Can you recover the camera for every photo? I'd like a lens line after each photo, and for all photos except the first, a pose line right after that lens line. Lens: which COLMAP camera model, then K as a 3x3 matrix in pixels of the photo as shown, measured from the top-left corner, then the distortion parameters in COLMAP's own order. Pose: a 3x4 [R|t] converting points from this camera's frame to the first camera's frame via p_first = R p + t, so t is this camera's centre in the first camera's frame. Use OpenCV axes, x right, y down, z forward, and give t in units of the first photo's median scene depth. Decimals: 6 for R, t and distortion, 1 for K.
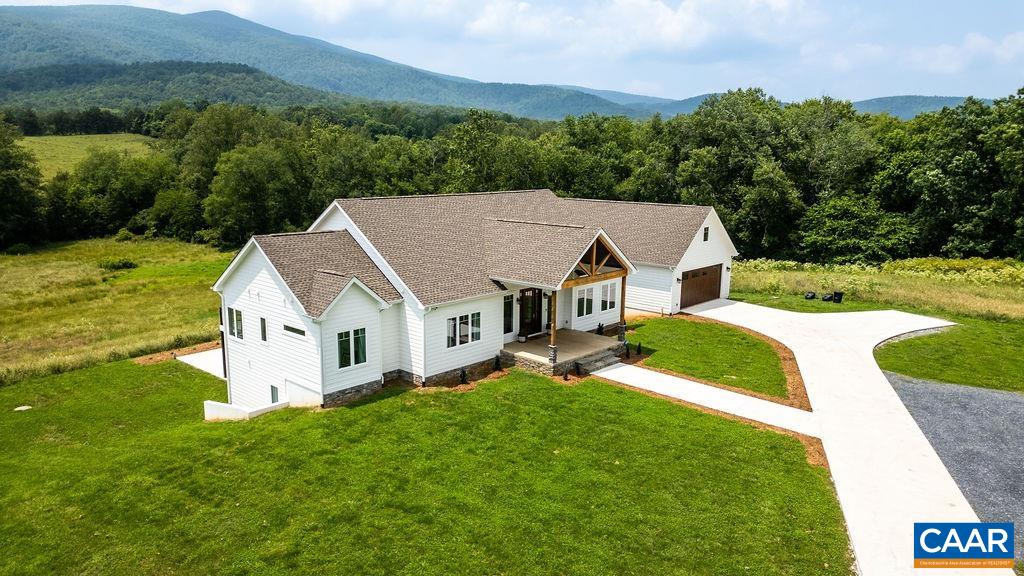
lens RADIAL K [[716.1, 0, 512.0], [0, 716.1, 288.0], [0, 0, 1]] dist [0.090202, -0.096586]
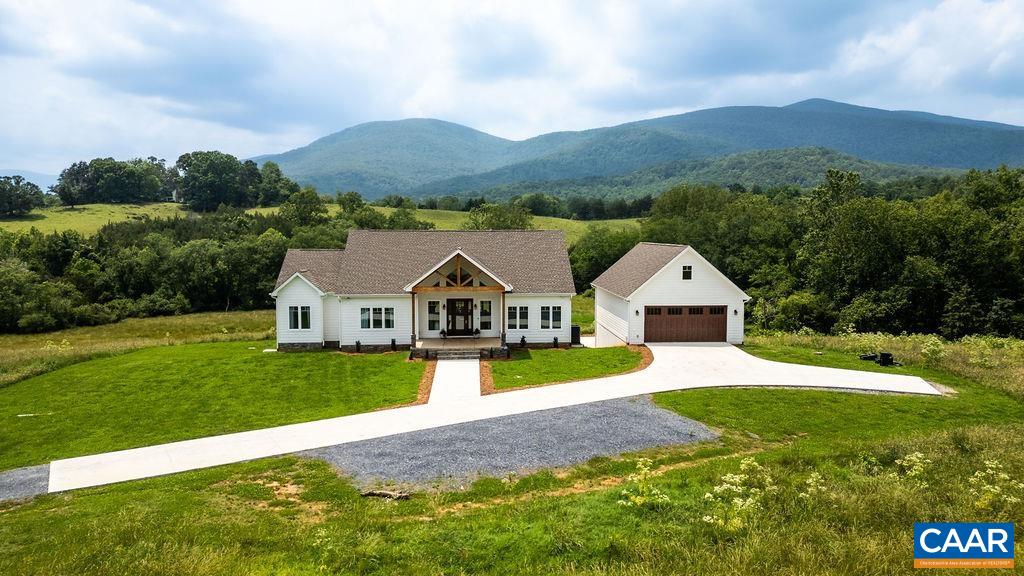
lens RADIAL K [[716.1, 0, 512.0], [0, 716.1, 288.0], [0, 0, 1]] dist [0.090202, -0.096586]
pose [[0.724346, 0.045482, -0.687935, 0.826579], [-0.121121, 0.990698, -0.062033, 0.041386], [0.678714, 0.128256, 0.723116, 0.108347]]
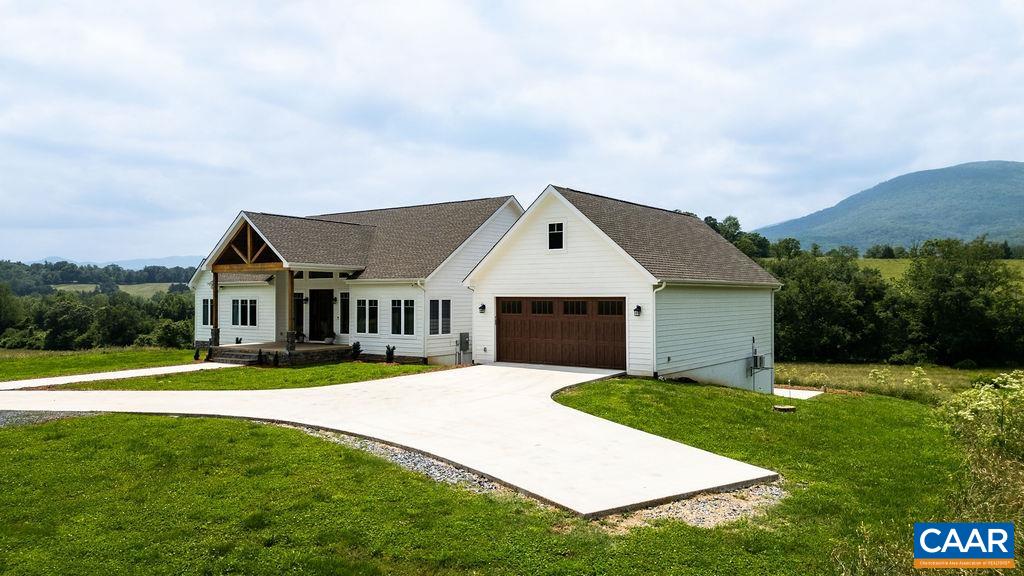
lens RADIAL K [[726.8, 0, 512.0], [0, 726.8, 288.0], [0, 0, 1]] dist [0.089734, -0.110528]
pose [[0.118504, -0.020042, -0.992751, 0.854015], [-0.182547, 0.982316, -0.041622, -0.006746], [0.976029, 0.186156, 0.112750, 0.956838]]
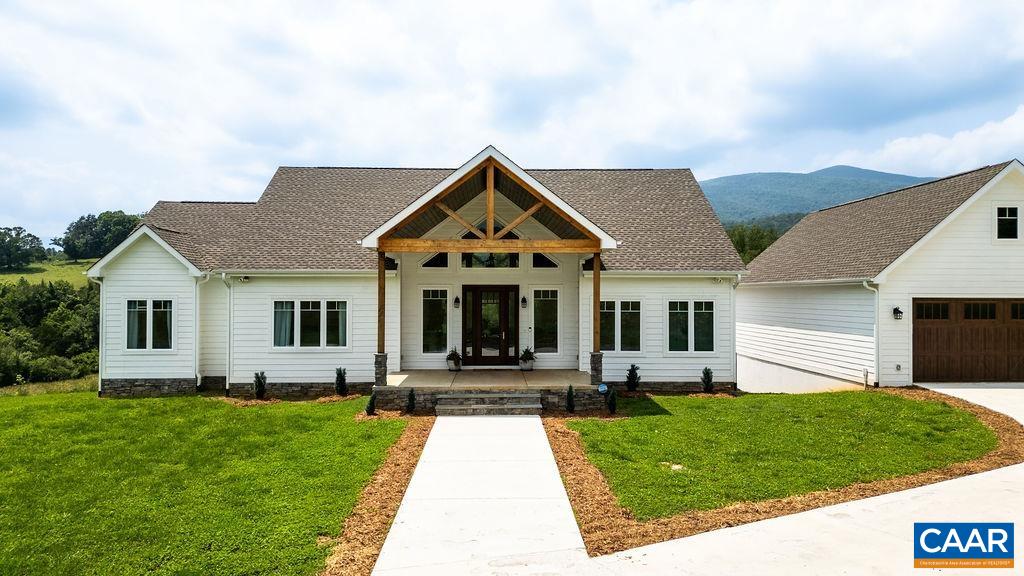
lens RADIAL K [[722.7, 0, 512.0], [0, 722.7, 288.0], [0, 0, 1]] dist [0.080837, -0.082014]
pose [[0.702348, -0.015323, -0.711669, 0.396088], [-0.128262, 0.980680, -0.147698, 0.075188], [0.700183, 0.195016, 0.686813, 0.502825]]
